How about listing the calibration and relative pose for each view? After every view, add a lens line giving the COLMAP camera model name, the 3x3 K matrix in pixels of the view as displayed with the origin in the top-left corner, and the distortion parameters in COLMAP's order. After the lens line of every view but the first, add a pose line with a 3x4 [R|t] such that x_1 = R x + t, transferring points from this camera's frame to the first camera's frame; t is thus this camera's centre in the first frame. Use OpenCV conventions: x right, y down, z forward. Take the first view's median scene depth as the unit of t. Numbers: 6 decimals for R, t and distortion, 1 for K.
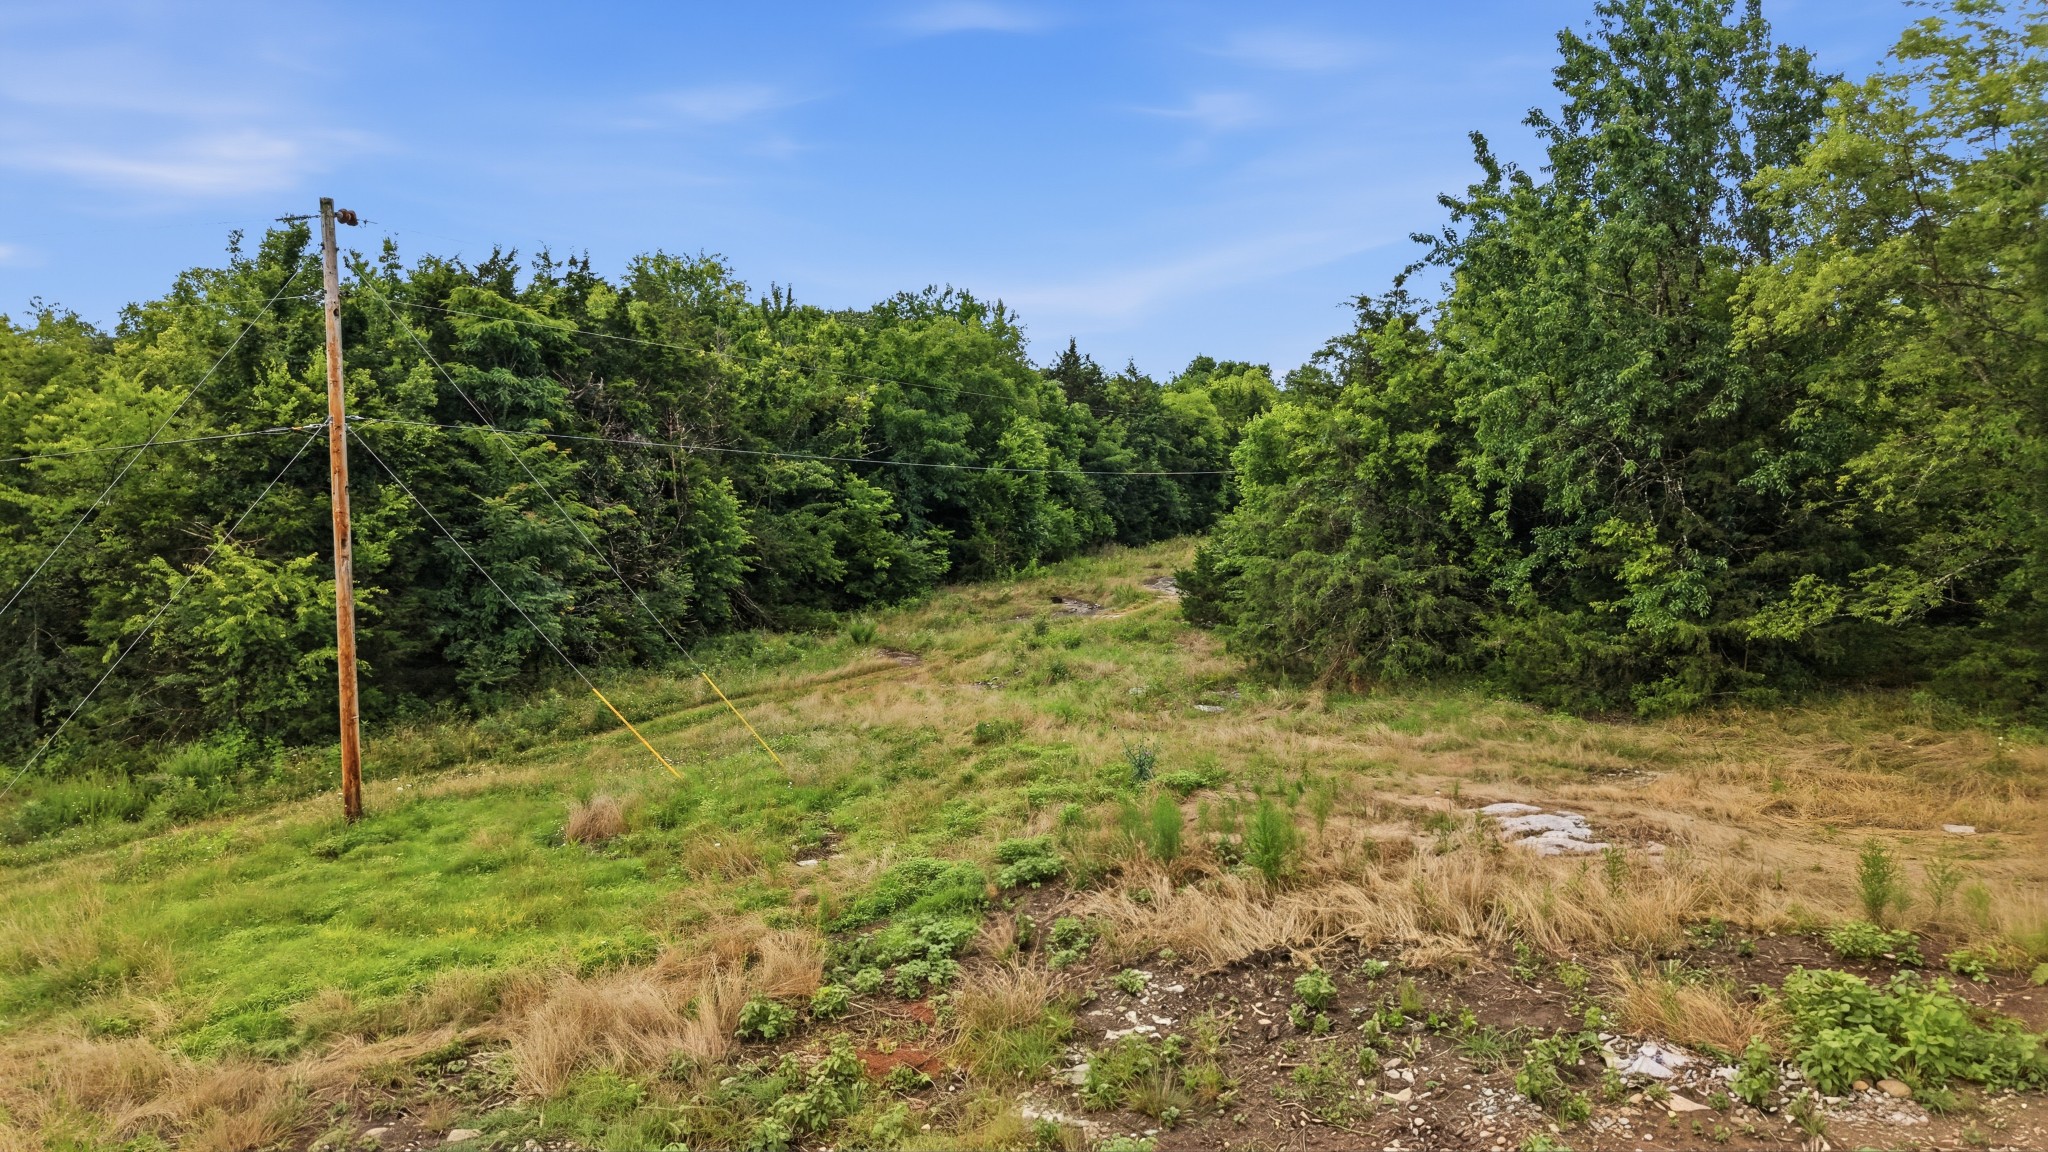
lens RADIAL K [[1372.8, 0, 1024.0], [0, 1372.8, 576.0], [0, 0, 1]] dist [0.008618, -0.007591]
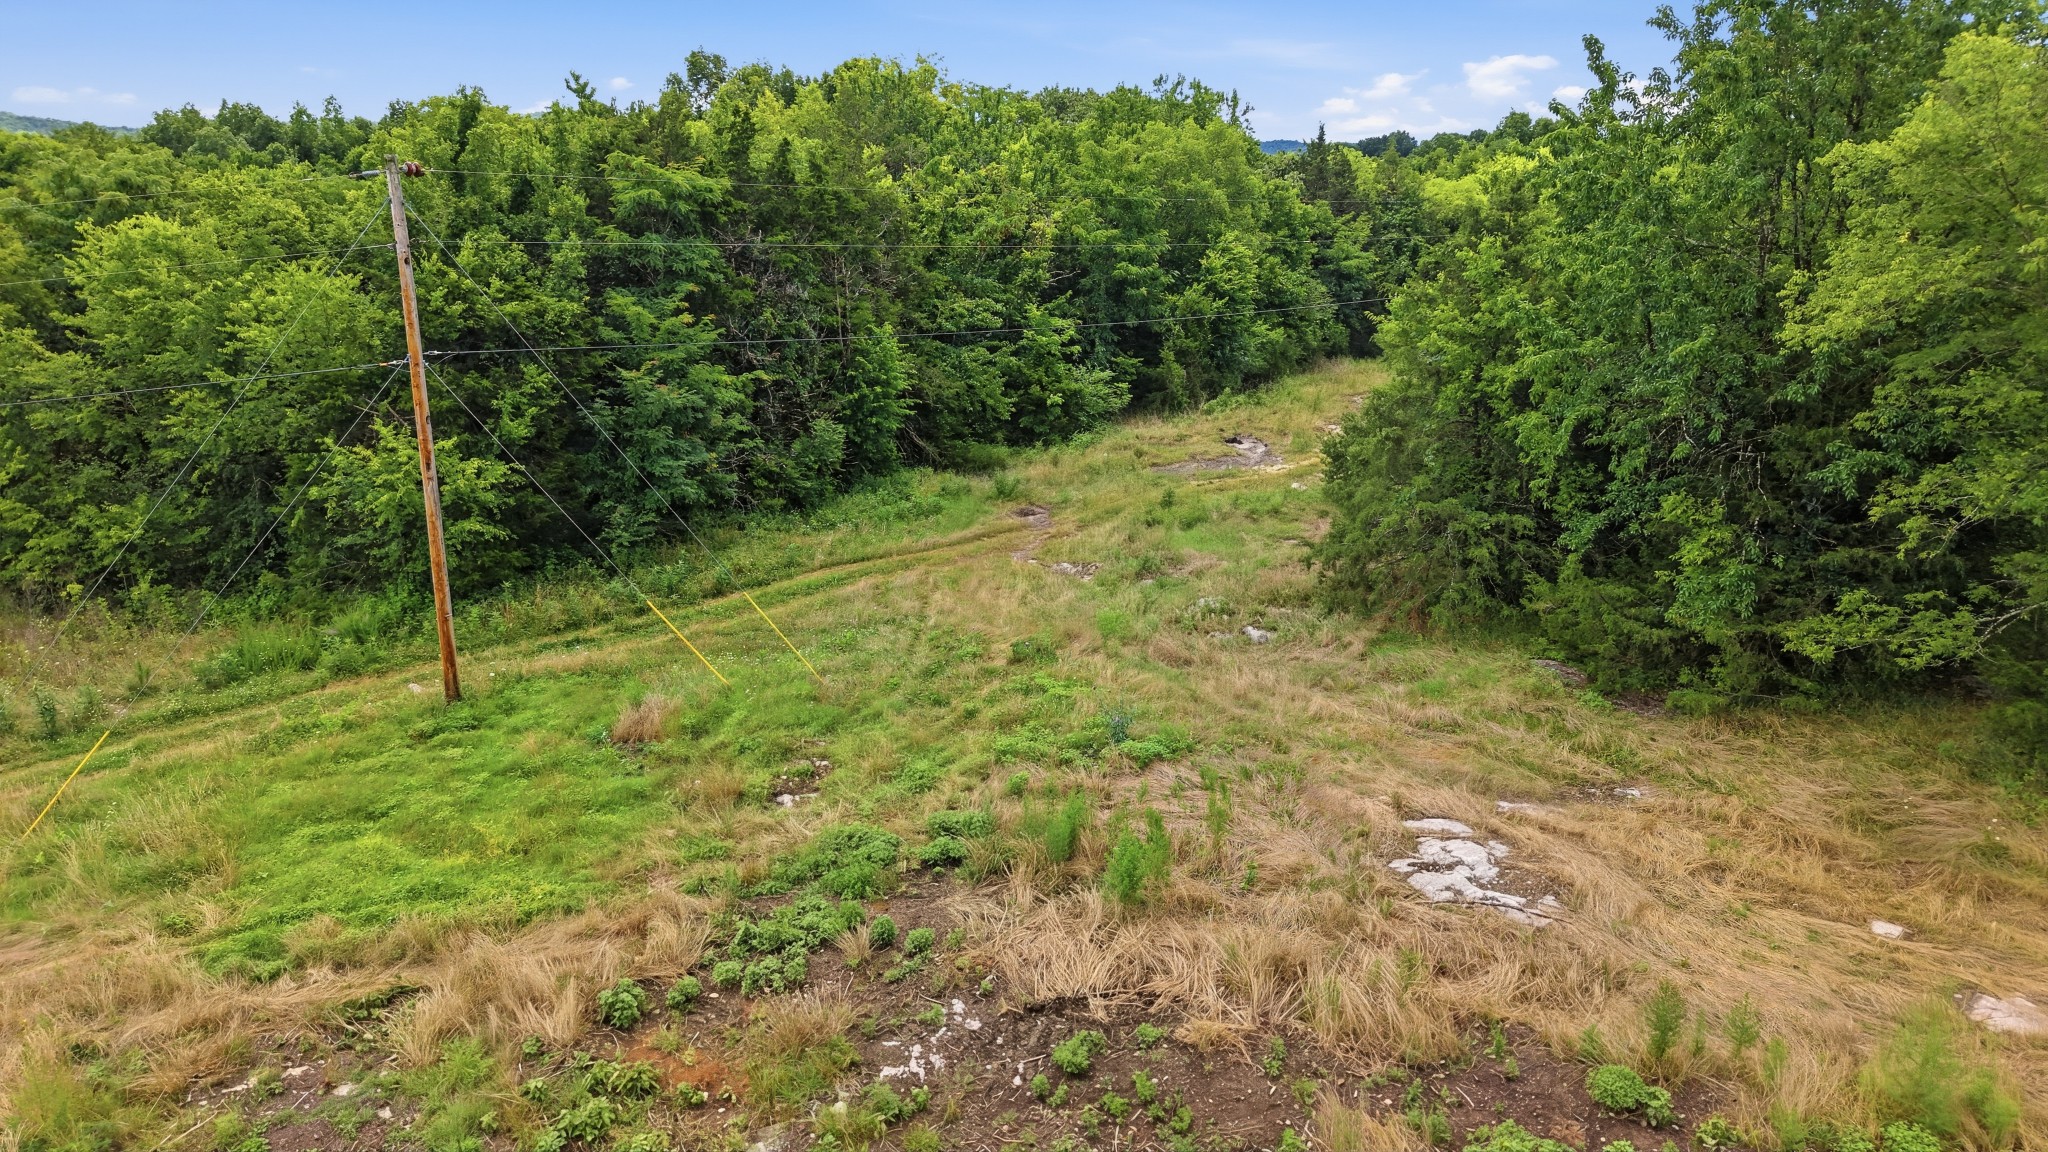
lens RADIAL K [[1372.8, 0, 1024.0], [0, 1372.8, 576.0], [0, 0, 1]] dist [0.008618, -0.007591]
pose [[0.975752, 0.072364, -0.206571, 0.142607], [-0.033731, 0.982207, 0.184747, -0.104051], [0.216264, -0.173299, 0.960832, 0.005707]]
